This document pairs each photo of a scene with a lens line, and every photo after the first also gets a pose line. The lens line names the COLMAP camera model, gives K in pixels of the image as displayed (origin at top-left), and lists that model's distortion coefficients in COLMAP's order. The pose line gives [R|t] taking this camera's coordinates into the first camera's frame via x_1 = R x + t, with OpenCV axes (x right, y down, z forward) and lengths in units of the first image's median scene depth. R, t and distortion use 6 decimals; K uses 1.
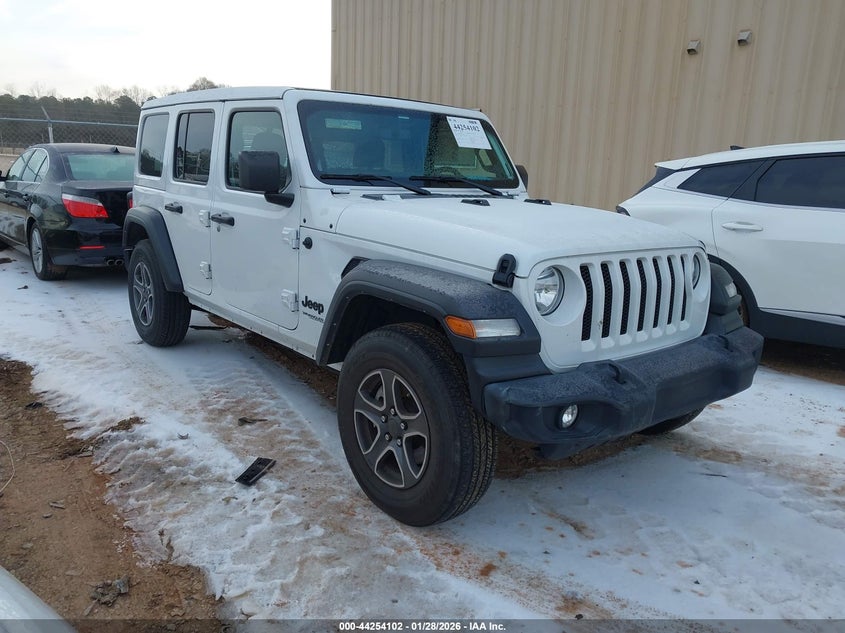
lens RADIAL K [[676.5, 0, 422.5], [0, 676.5, 316.5], [0, 0, 1]] dist [0.015525, 0.009805]
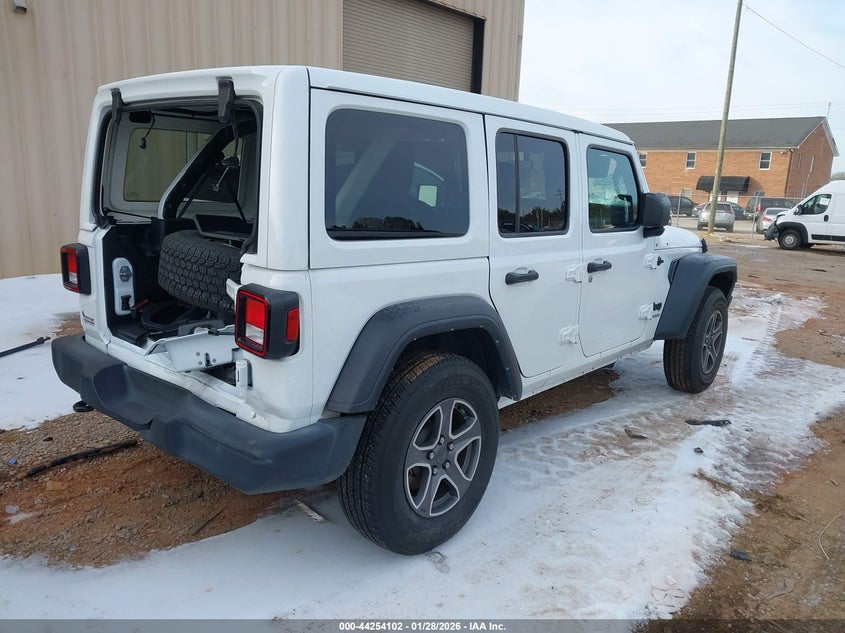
lens RADIAL K [[676.5, 0, 422.5], [0, 676.5, 316.5], [0, 0, 1]] dist [0.015525, 0.009805]
pose [[-0.183741, -0.239223, 0.953421, -1.170216], [0.162876, 0.949117, 0.269532, -0.375290], [-0.969387, 0.204814, -0.135428, 1.408887]]
